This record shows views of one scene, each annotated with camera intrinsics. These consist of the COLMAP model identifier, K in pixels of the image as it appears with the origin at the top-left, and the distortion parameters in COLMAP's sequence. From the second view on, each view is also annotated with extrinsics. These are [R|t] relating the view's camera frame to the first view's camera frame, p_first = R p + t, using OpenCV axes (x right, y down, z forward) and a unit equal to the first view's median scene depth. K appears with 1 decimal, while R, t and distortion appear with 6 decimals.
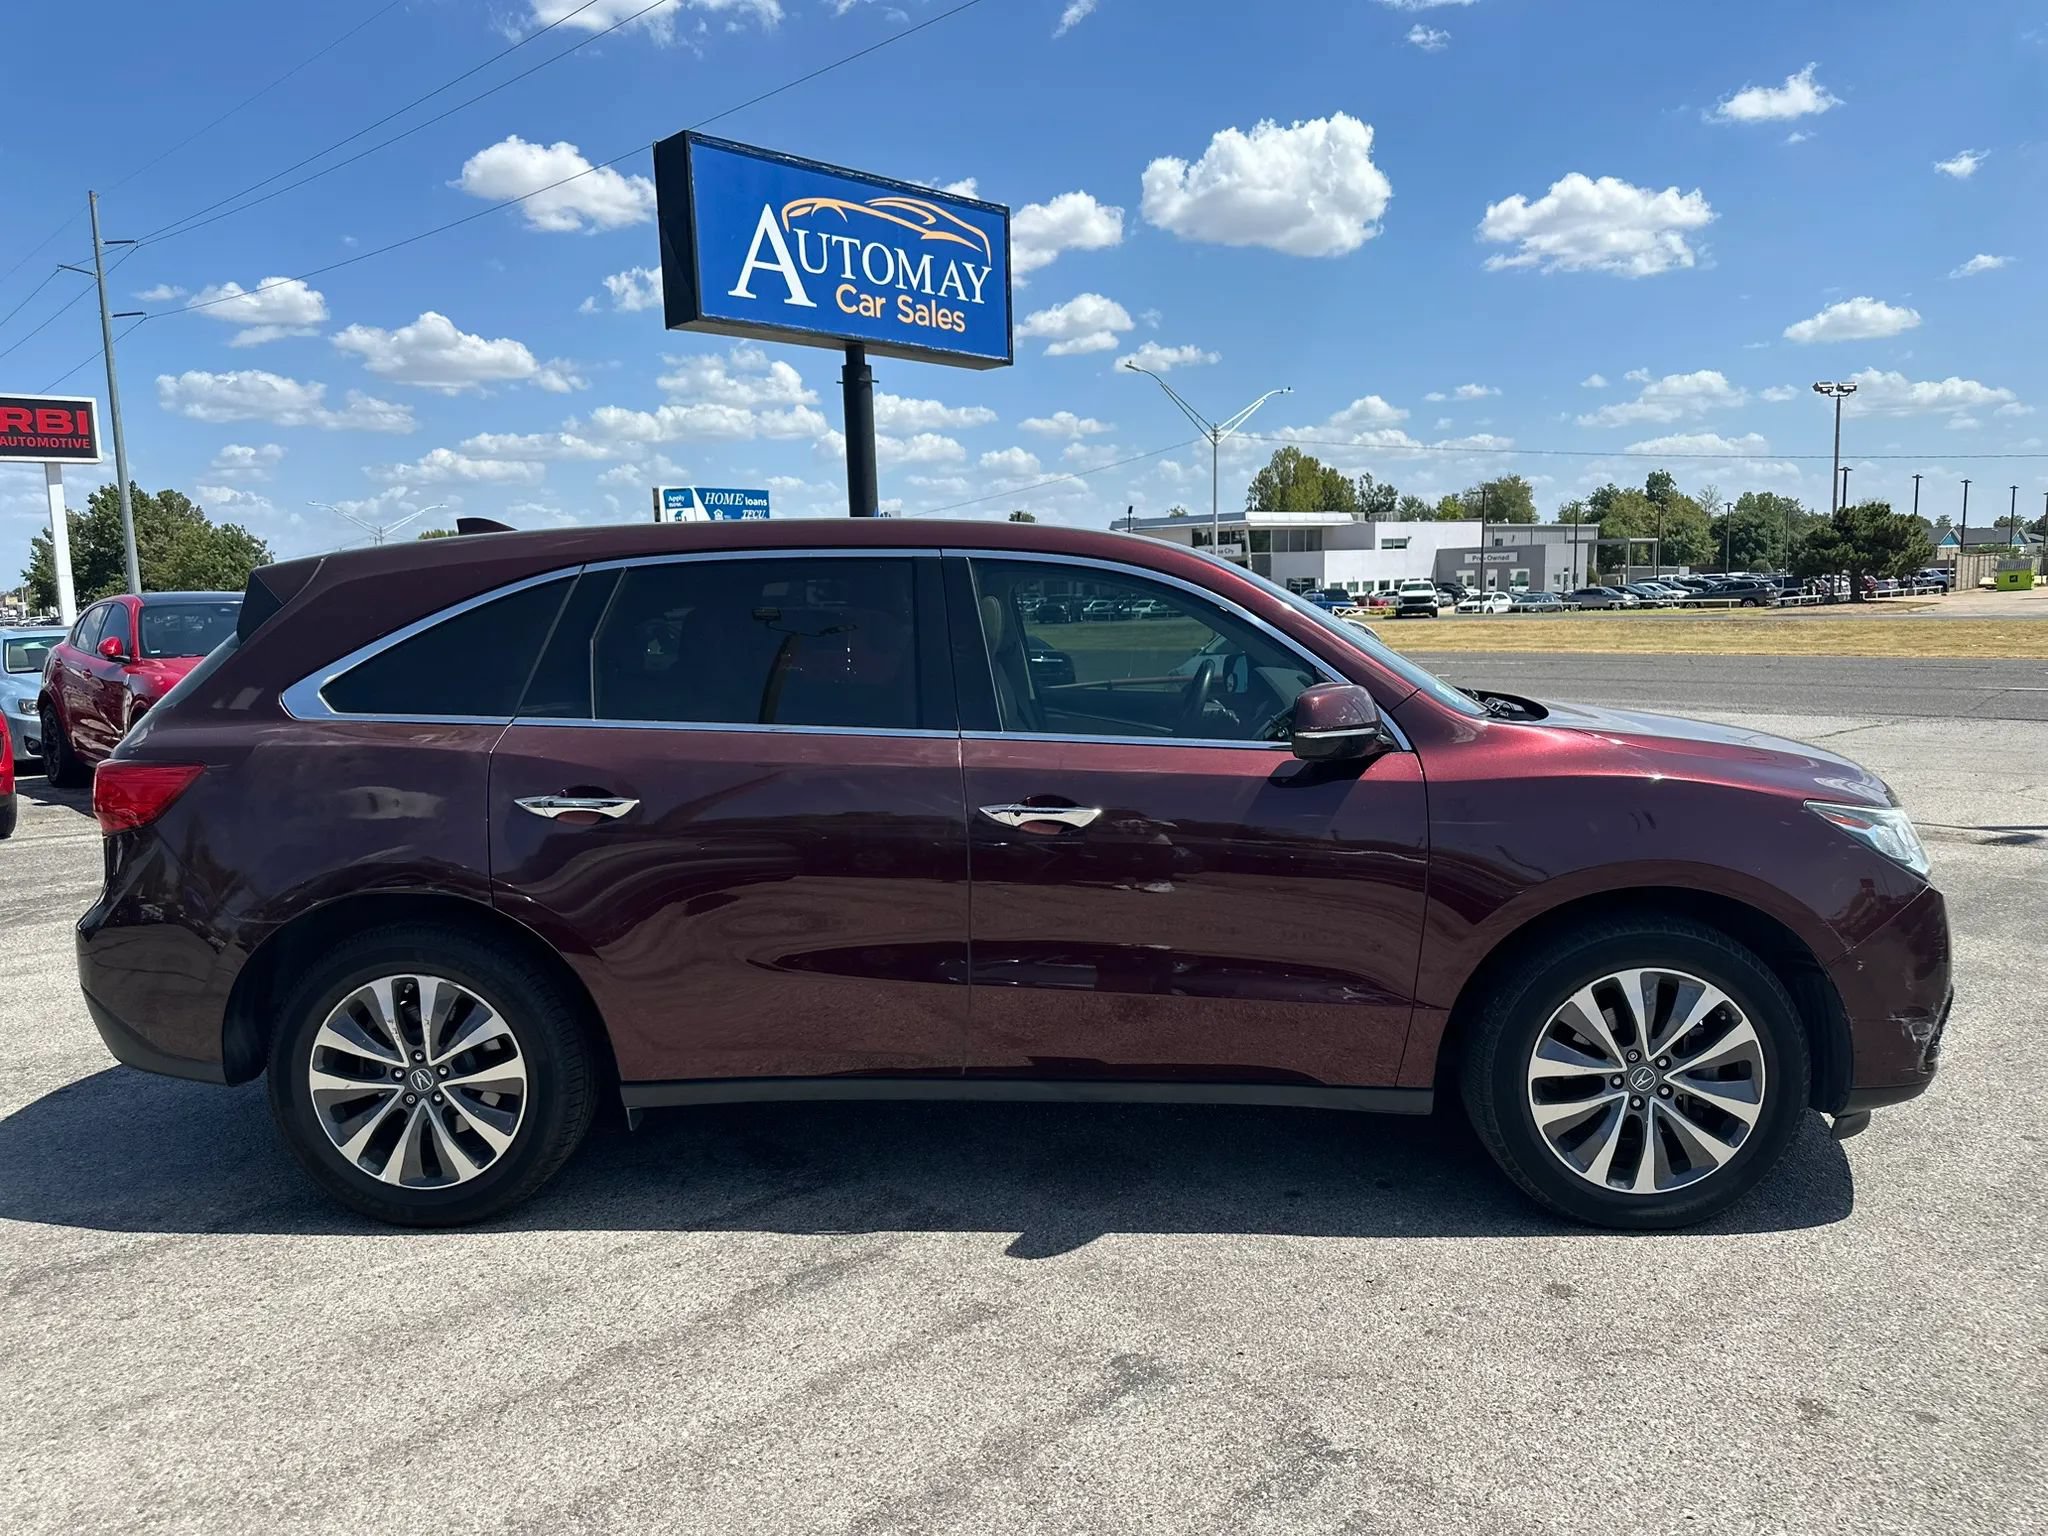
lens RADIAL K [[1471.3, 0, 1024.4], [0, 1471.3, 774.2], [0, 0, 1]] dist [0.024125, -0.035107]
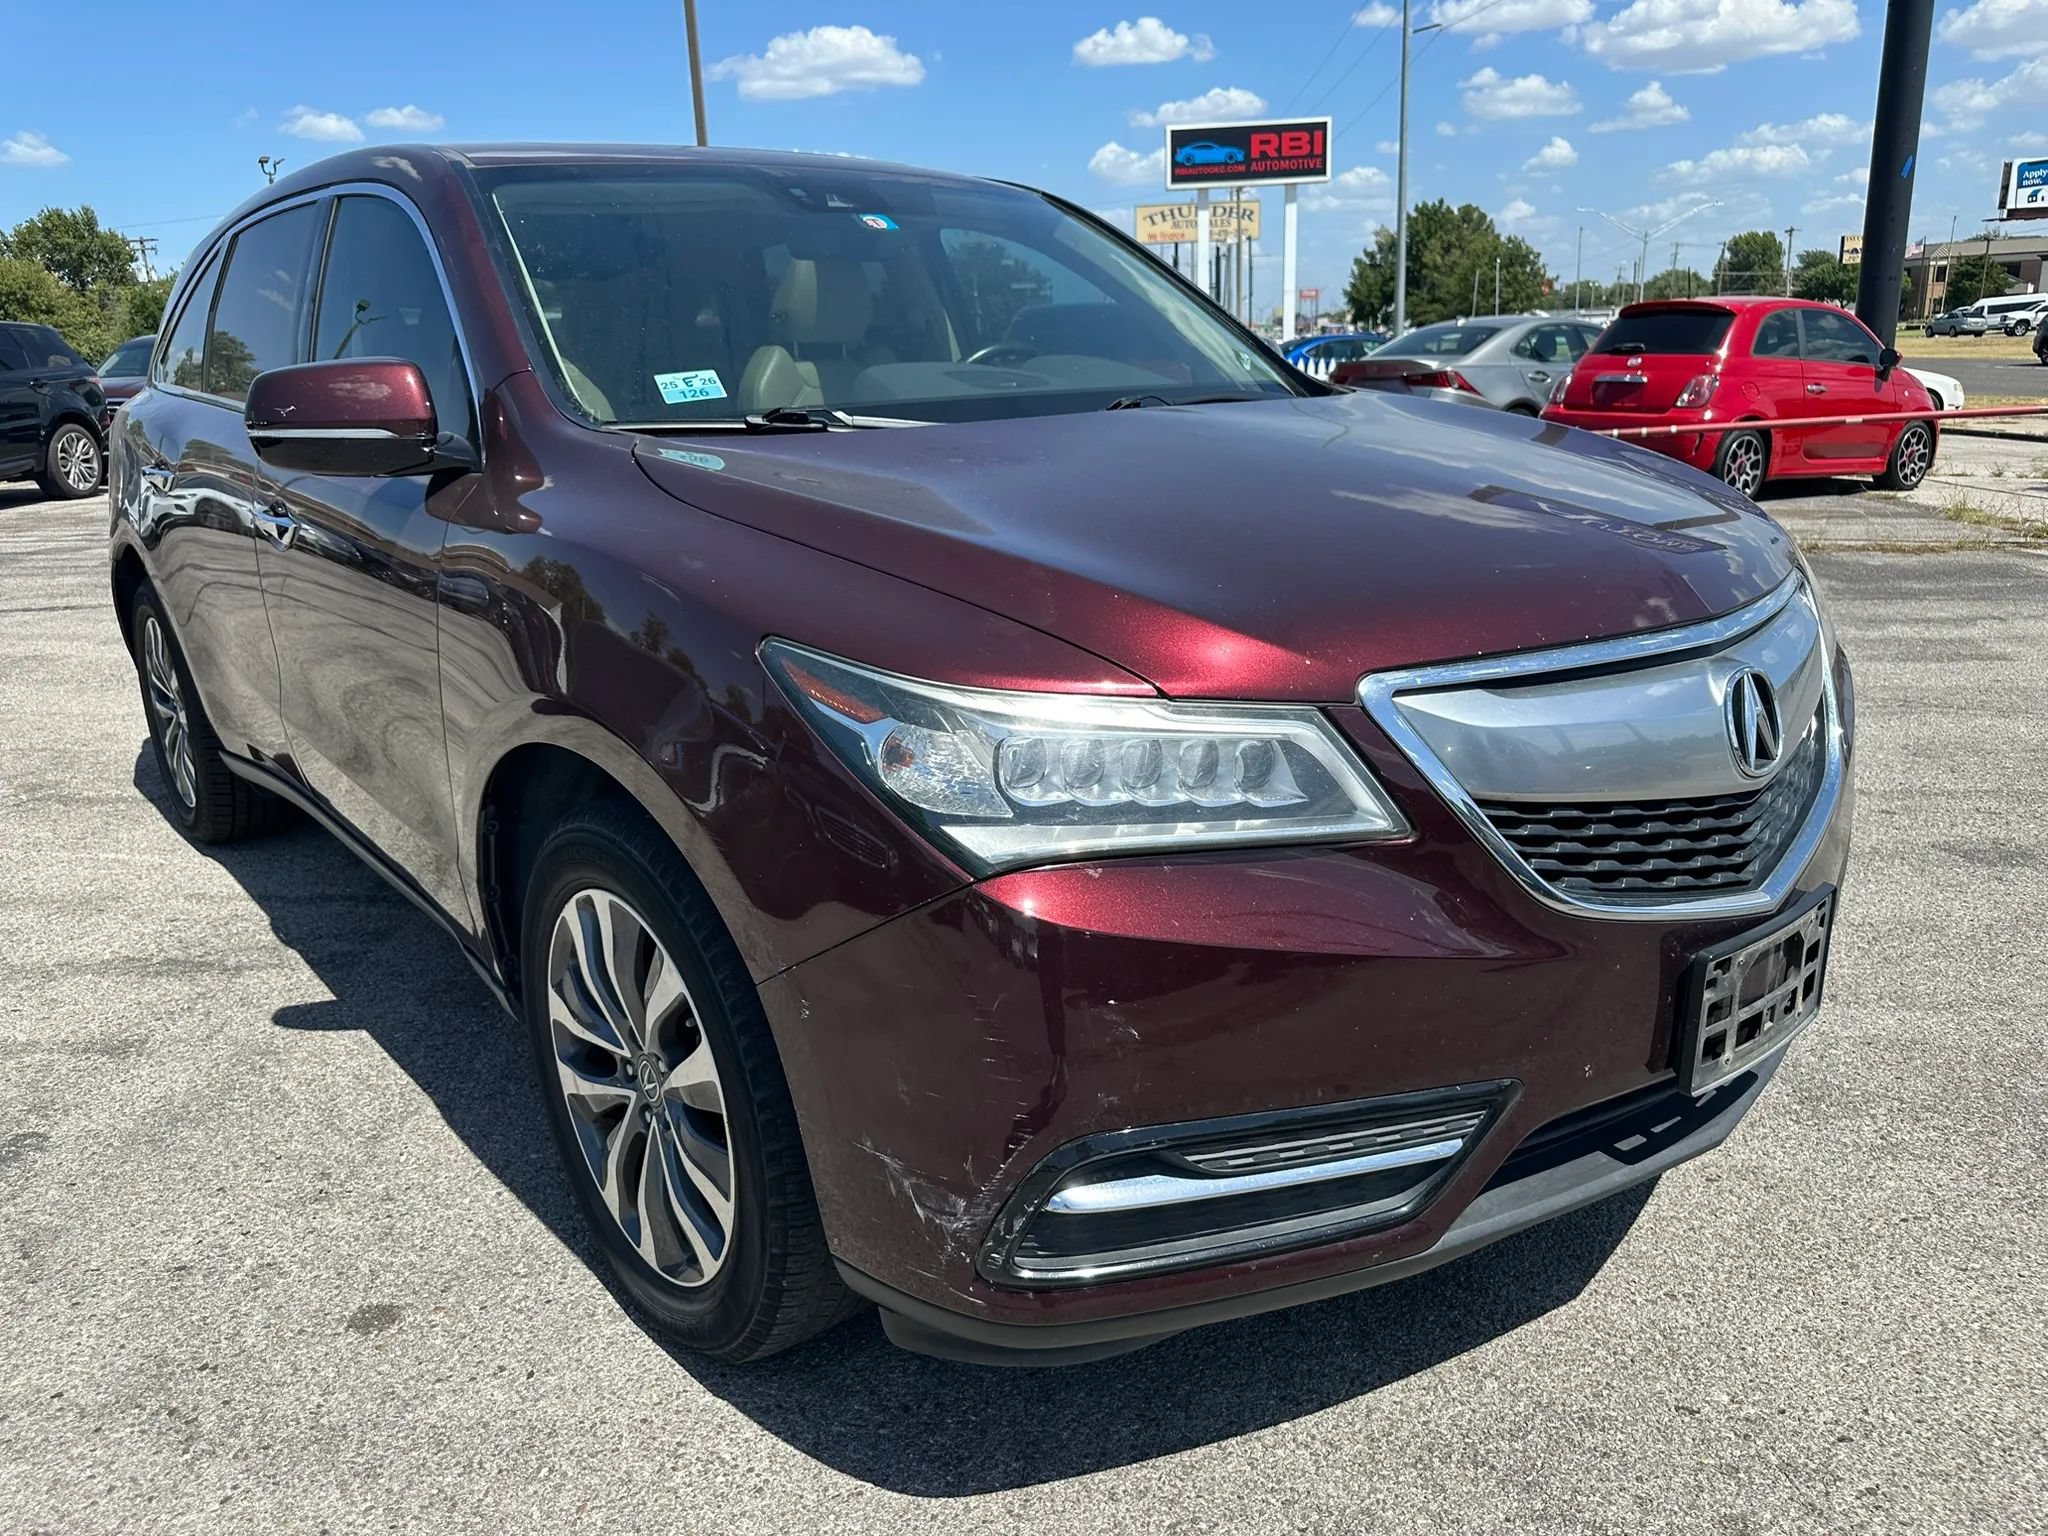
lens RADIAL K [[1471.3, 0, 1024.4], [0, 1471.3, 774.2], [0, 0, 1]] dist [0.024125, -0.035107]
pose [[0.678561, 0.206964, -0.704784, 0.862763], [-0.073361, 0.973783, 0.215326, -0.040641], [0.730872, -0.094409, 0.675954, 0.717781]]
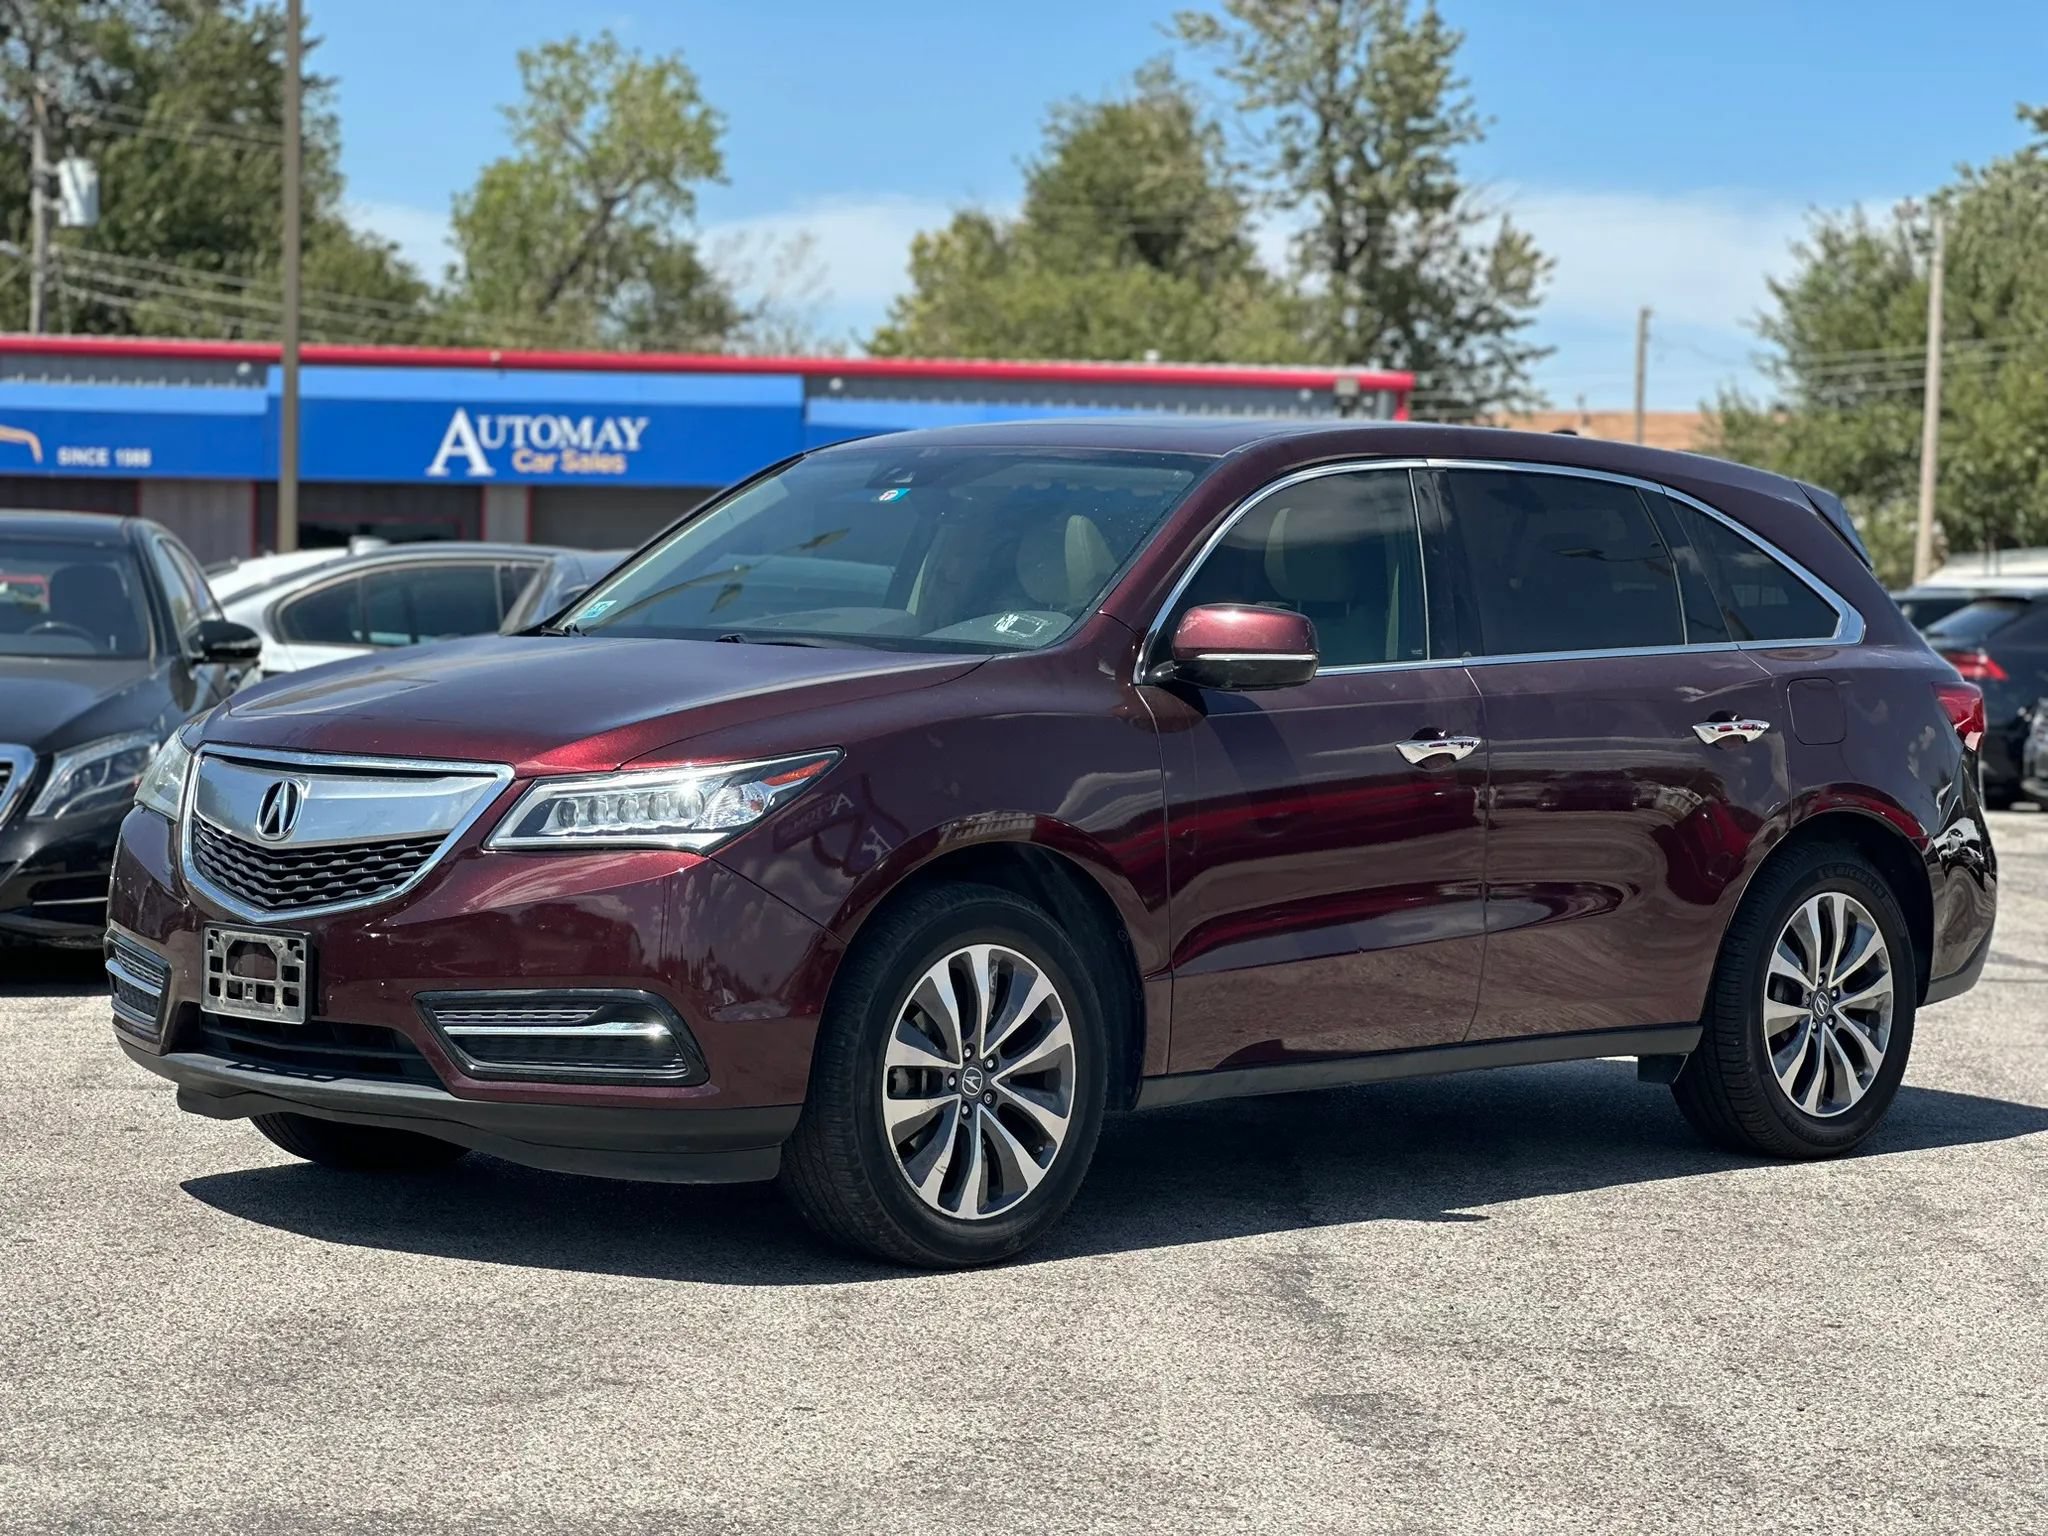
lens RADIAL K [[4830.1, 0, 1055.0], [0, 4830.1, 659.8], [0, 0, 1]] dist [-0.993488, 15.940220]
pose [[-0.640988, 0.012914, -0.767442, 2.417425], [-0.110789, 0.987831, 0.109156, -0.385829], [0.759513, 0.154991, -0.631757, 3.186899]]
